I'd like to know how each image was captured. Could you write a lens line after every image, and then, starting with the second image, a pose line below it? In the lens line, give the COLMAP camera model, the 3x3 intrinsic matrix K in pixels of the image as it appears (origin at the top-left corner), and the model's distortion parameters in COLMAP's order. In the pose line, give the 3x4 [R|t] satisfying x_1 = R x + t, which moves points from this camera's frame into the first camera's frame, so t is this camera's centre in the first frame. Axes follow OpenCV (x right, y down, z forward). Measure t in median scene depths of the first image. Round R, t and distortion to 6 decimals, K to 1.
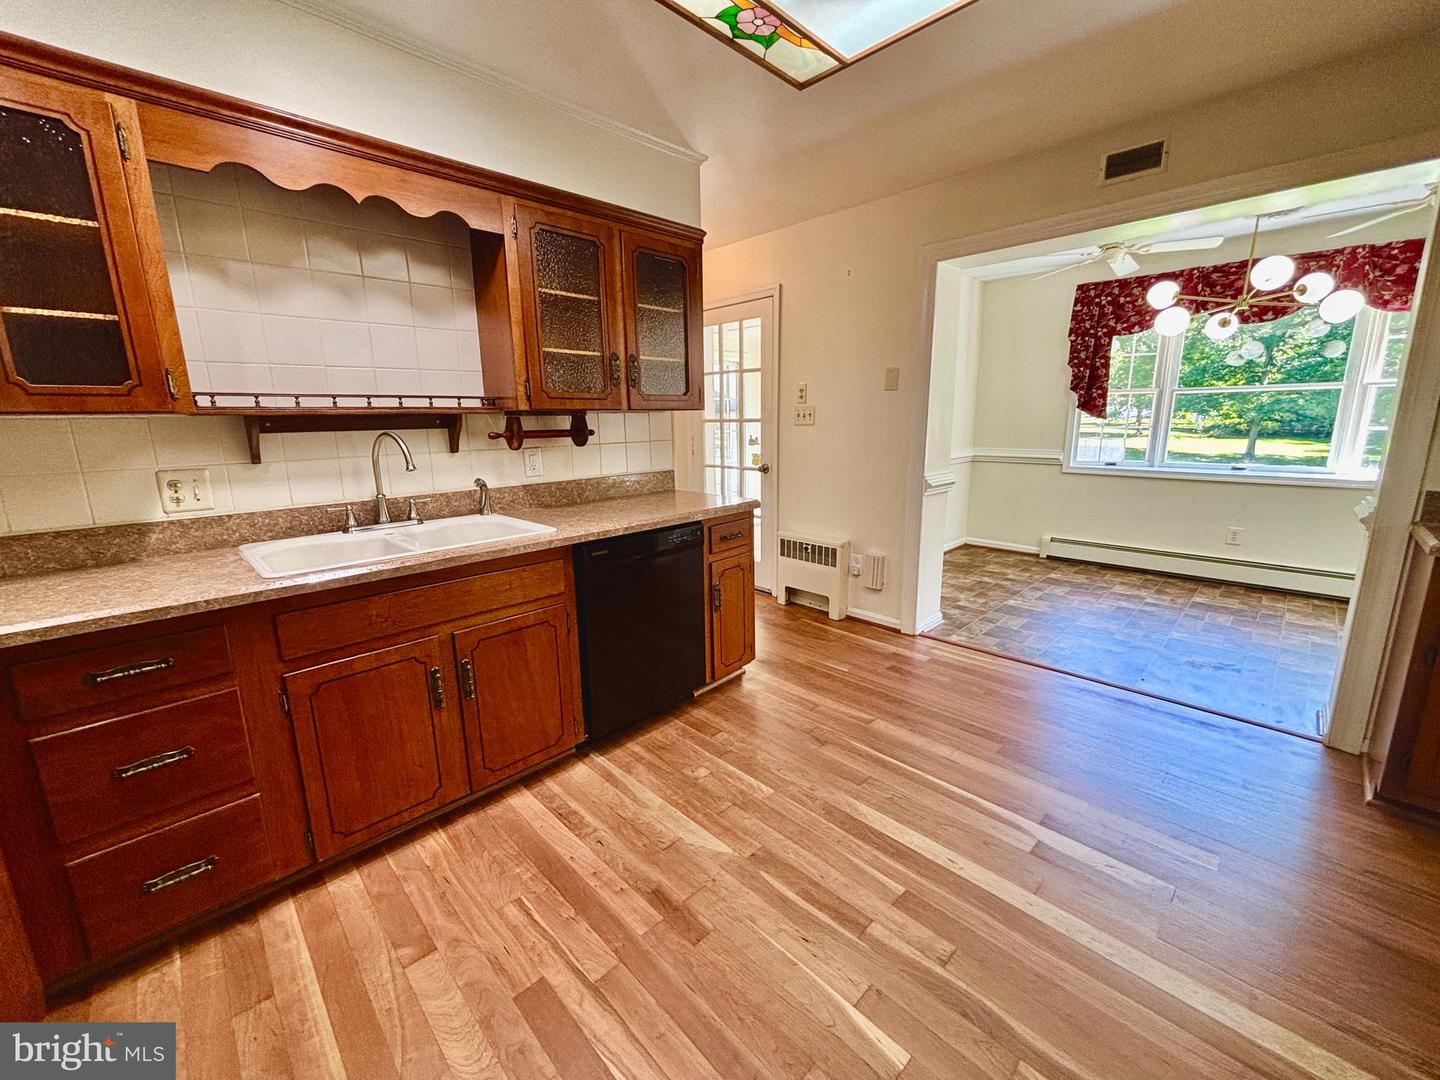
lens RADIAL K [[581.1, 0, 719.5], [0, 581.1, 534.1], [0, 0, 1]] dist [0.004159, -0.002612]
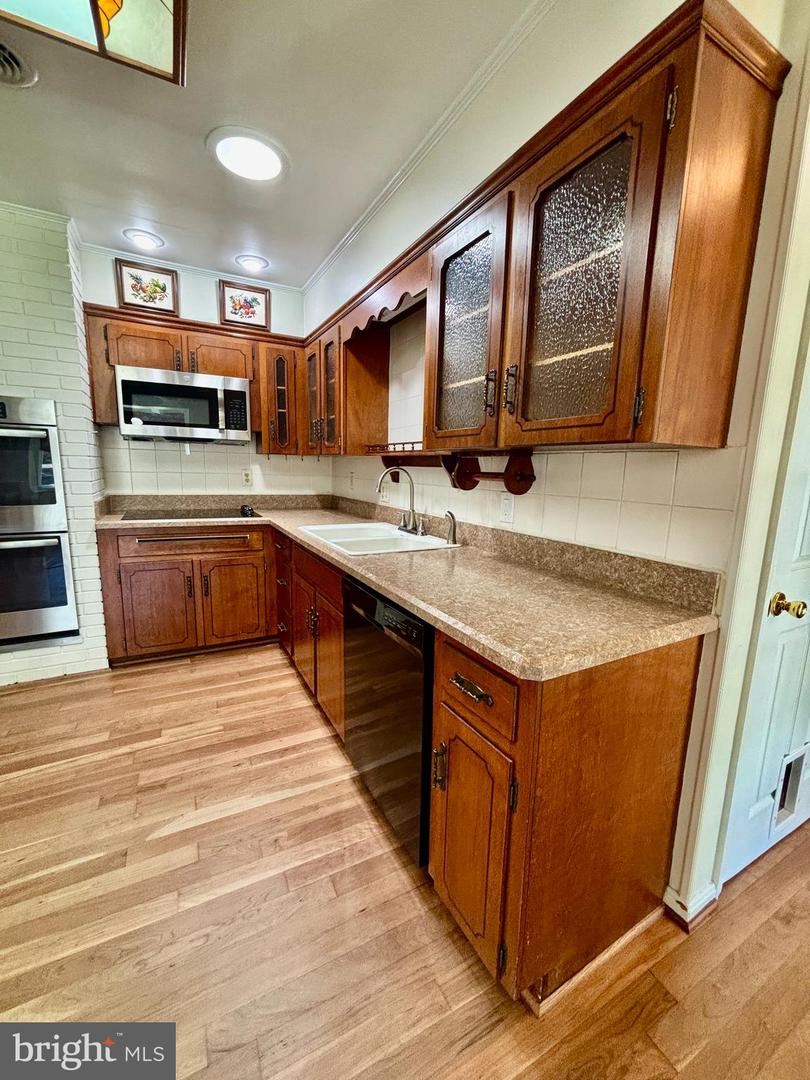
lens RADIAL K [[435.9, 0, 406.3], [0, 435.9, 538.2], [0, 0, 1]] dist [0.004159, -0.002612]
pose [[-0.285324, 0.166068, -0.943934, 0.466032], [-0.207495, 0.950814, 0.229998, -0.243419], [0.935701, 0.261485, -0.236832, 1.233599]]
